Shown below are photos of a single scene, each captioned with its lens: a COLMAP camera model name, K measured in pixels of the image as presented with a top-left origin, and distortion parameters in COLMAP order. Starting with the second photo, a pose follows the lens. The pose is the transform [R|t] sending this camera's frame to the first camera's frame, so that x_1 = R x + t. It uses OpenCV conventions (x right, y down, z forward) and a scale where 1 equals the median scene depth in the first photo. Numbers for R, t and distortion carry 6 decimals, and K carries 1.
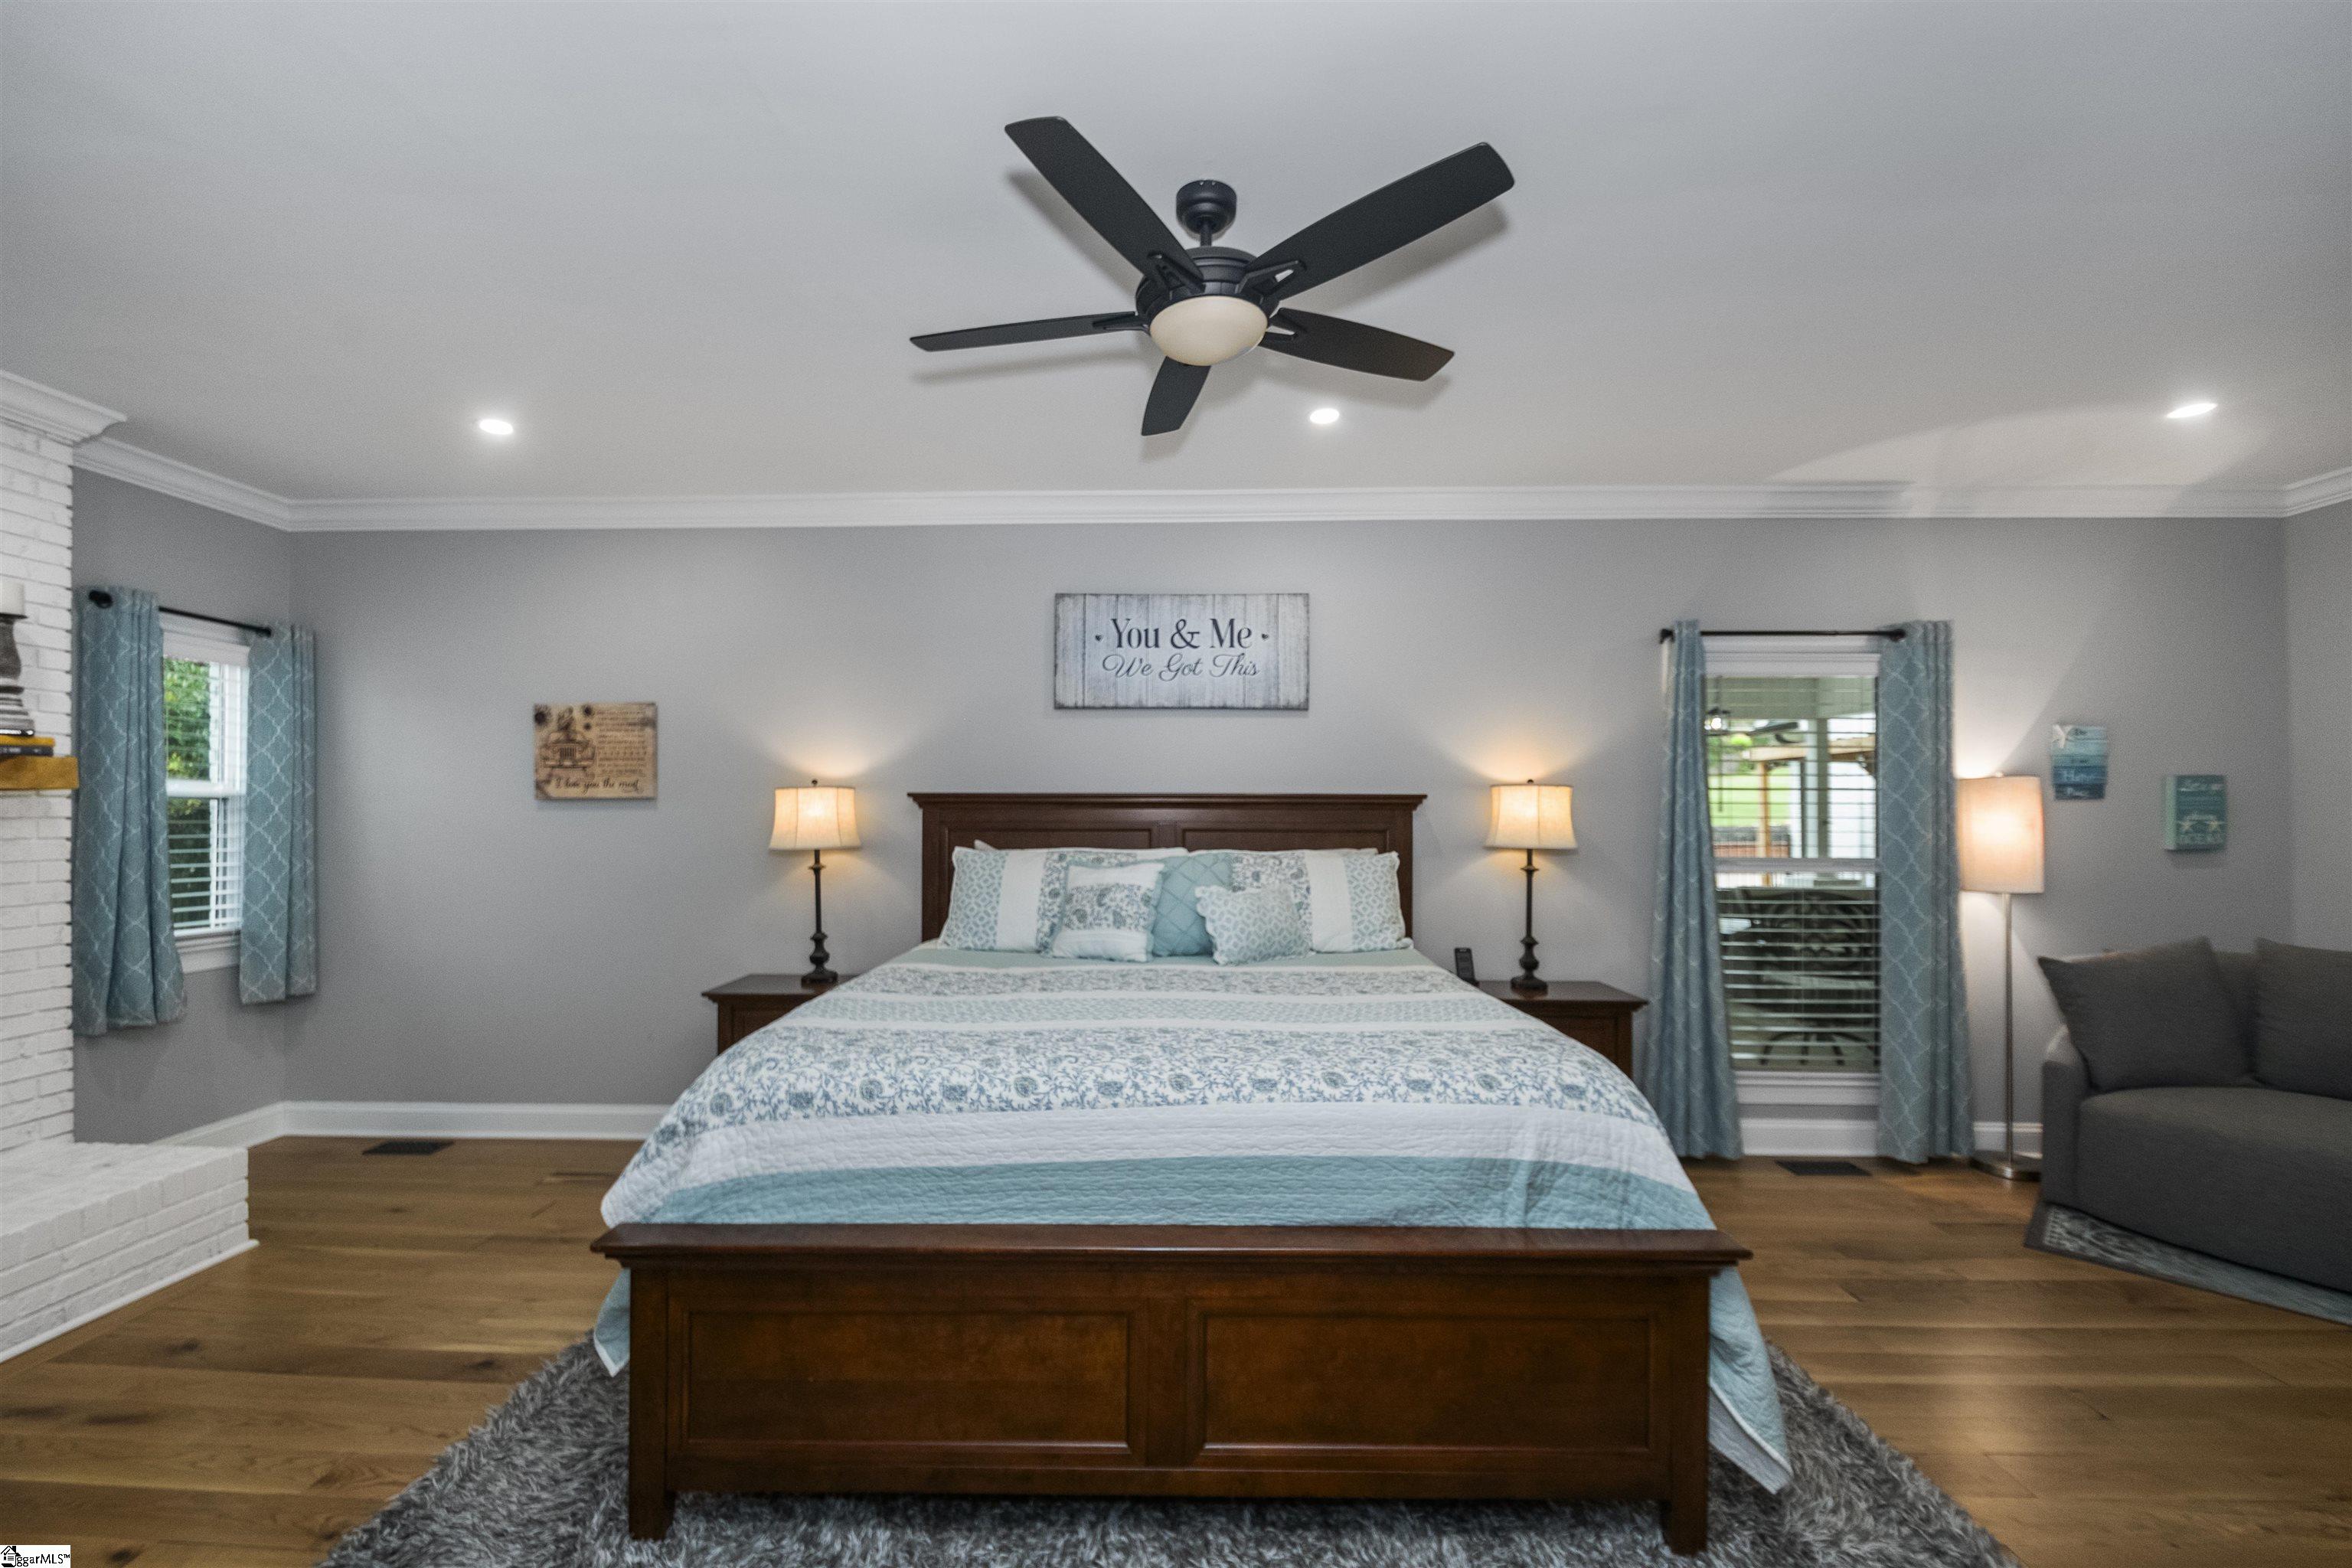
lens RADIAL K [[940.1, 0, 1177.9], [0, 940.1, 795.8], [0, 0, 1]] dist [-0.000322, -0.000062]
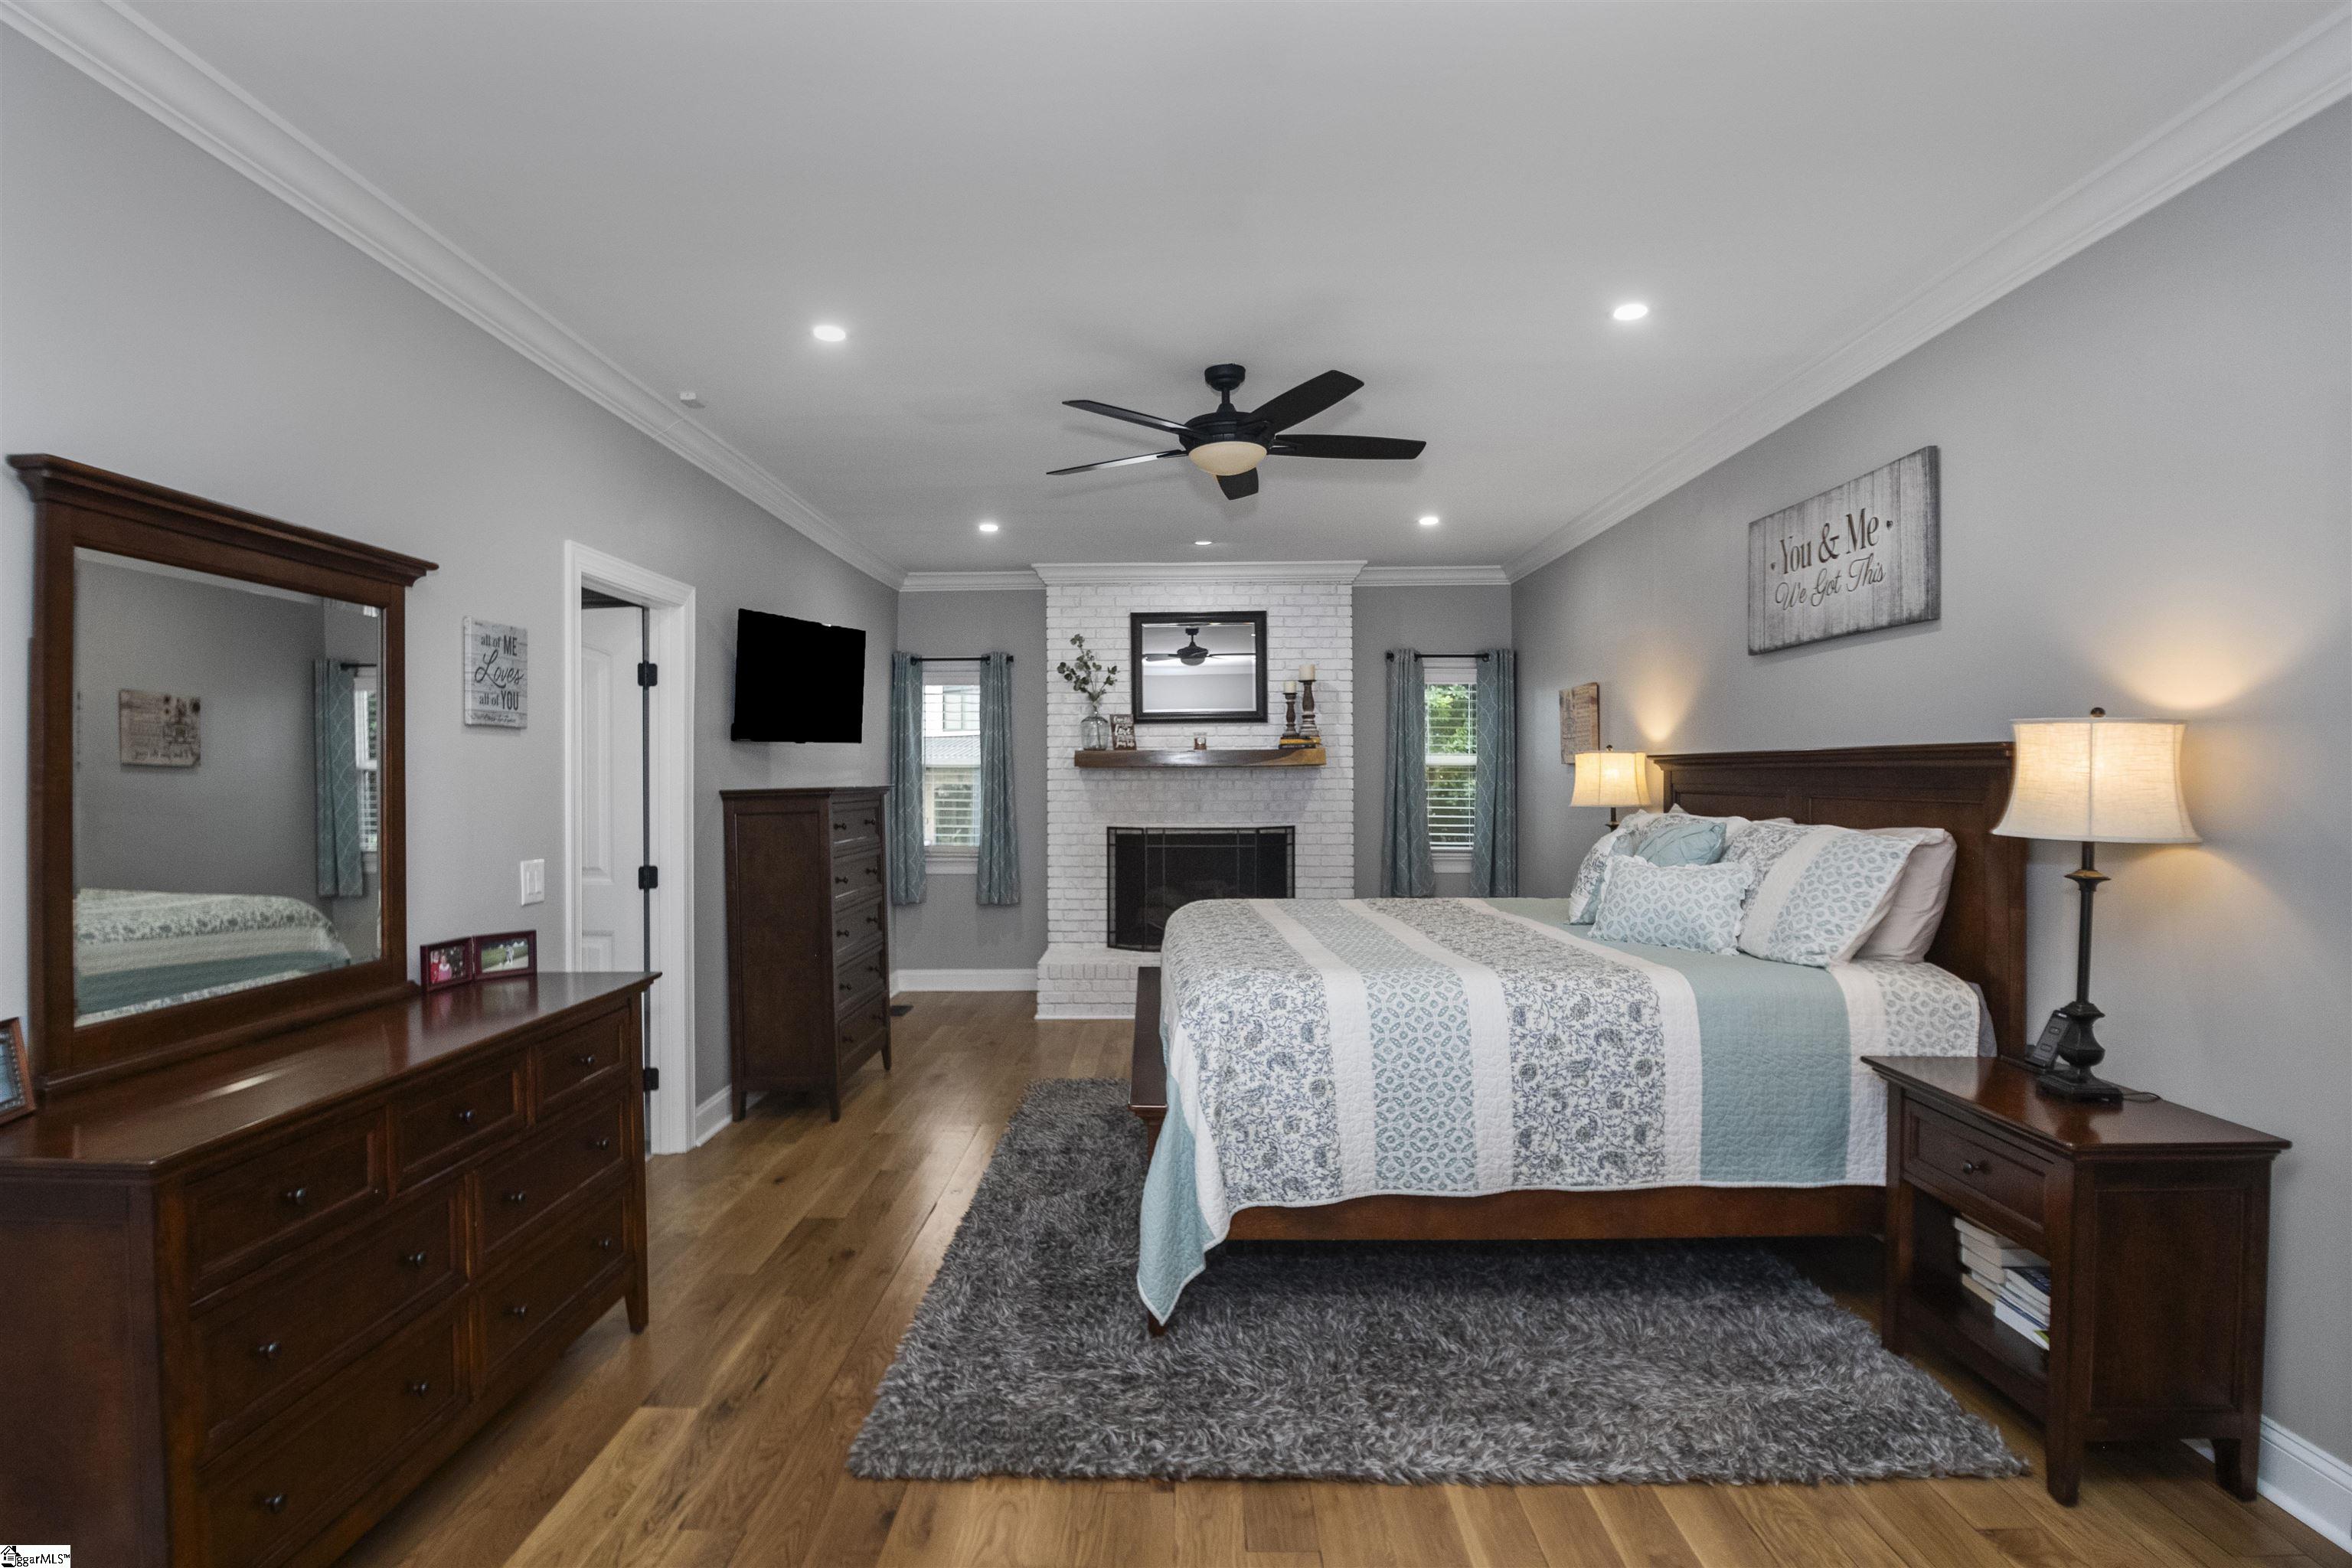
lens RADIAL K [[1289.0, 0, 1176.0], [0, 1289.0, 784.0], [0, 0, 1]] dist [-0.000284, -0.000012]
pose [[0.010917, 0.005065, -0.999928, 1.063778], [0.022346, 0.999736, 0.005308, 0.009051], [0.999691, -0.022403, 0.010801, 0.449037]]
